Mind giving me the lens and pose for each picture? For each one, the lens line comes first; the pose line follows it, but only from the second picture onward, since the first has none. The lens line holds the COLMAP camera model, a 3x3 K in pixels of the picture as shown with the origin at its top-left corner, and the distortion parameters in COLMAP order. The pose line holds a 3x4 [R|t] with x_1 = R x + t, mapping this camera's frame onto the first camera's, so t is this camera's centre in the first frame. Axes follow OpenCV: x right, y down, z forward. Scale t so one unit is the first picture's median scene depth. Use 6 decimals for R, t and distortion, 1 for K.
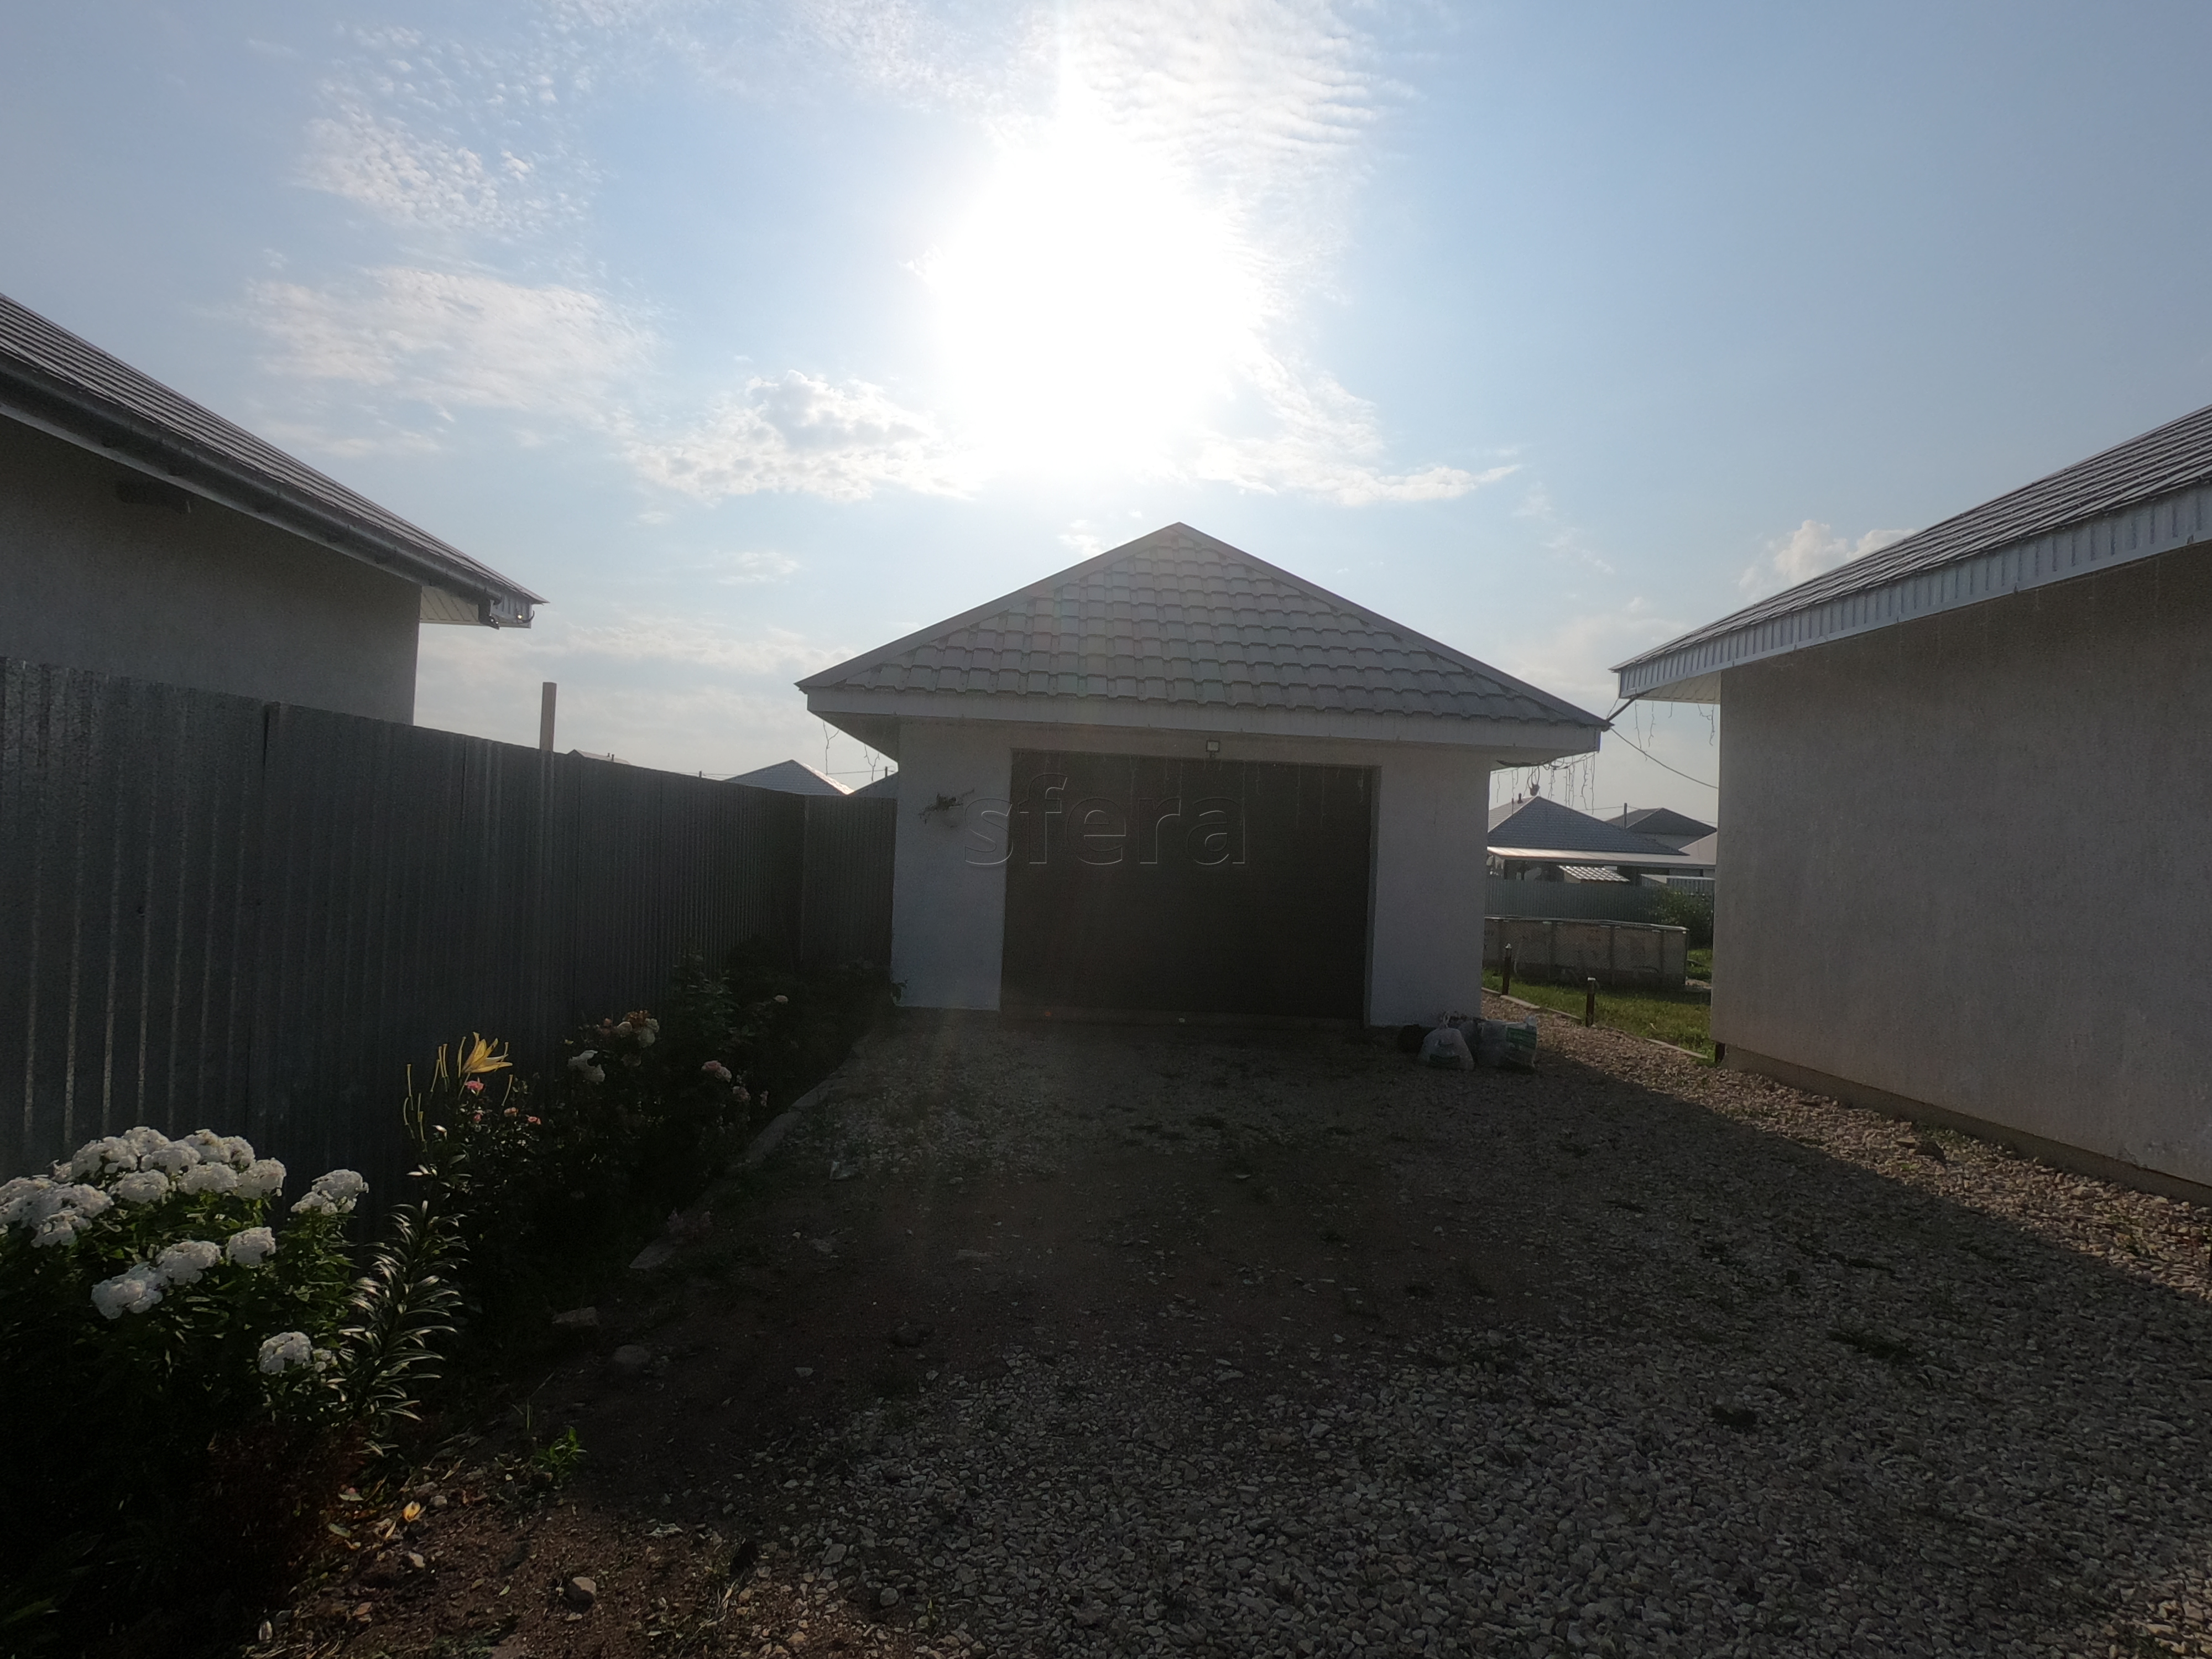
lens RADIAL K [[1114.1, 0, 1102.3], [0, 1114.1, 828.4], [0, 0, 1]] dist [0.005352, -0.000415]
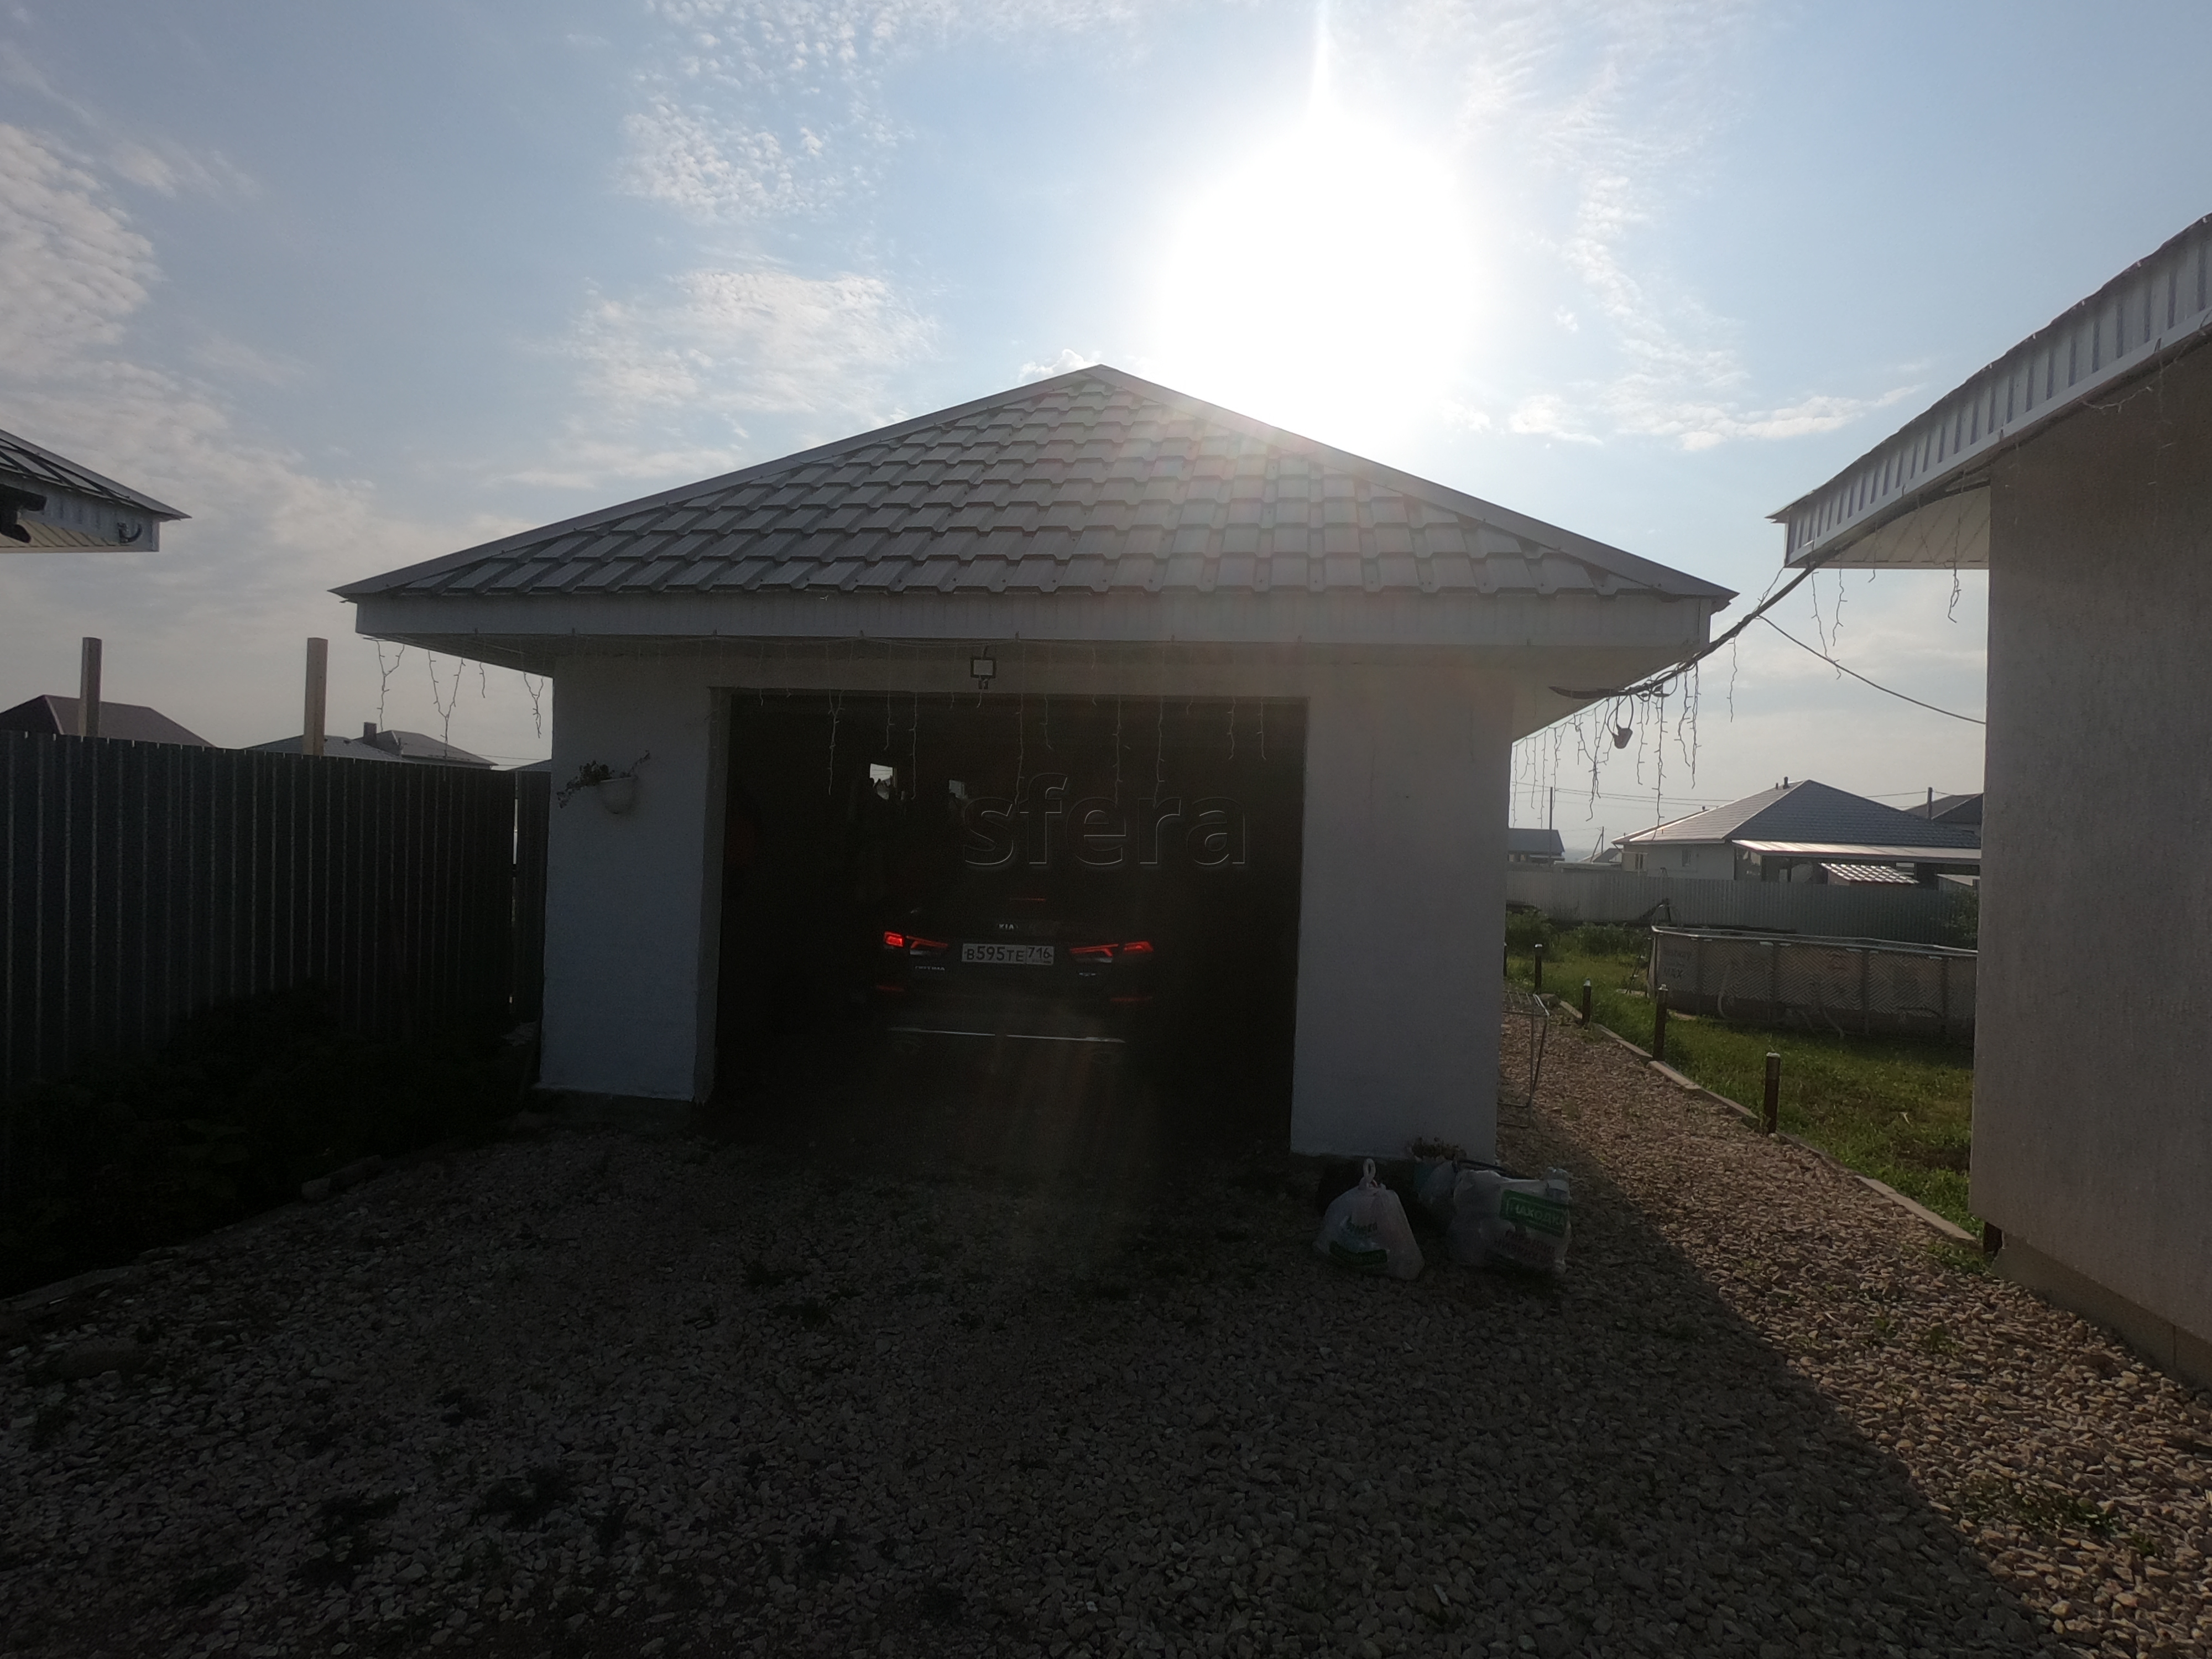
lens RADIAL K [[1114.1, 0, 1102.3], [0, 1114.1, 828.4], [0, 0, 1]] dist [0.005352, -0.000415]
pose [[0.979070, -0.007621, -0.203383, 0.330512], [0.008124, 0.999966, 0.001639, 0.011411], [0.203364, -0.003257, 0.979098, 0.529423]]
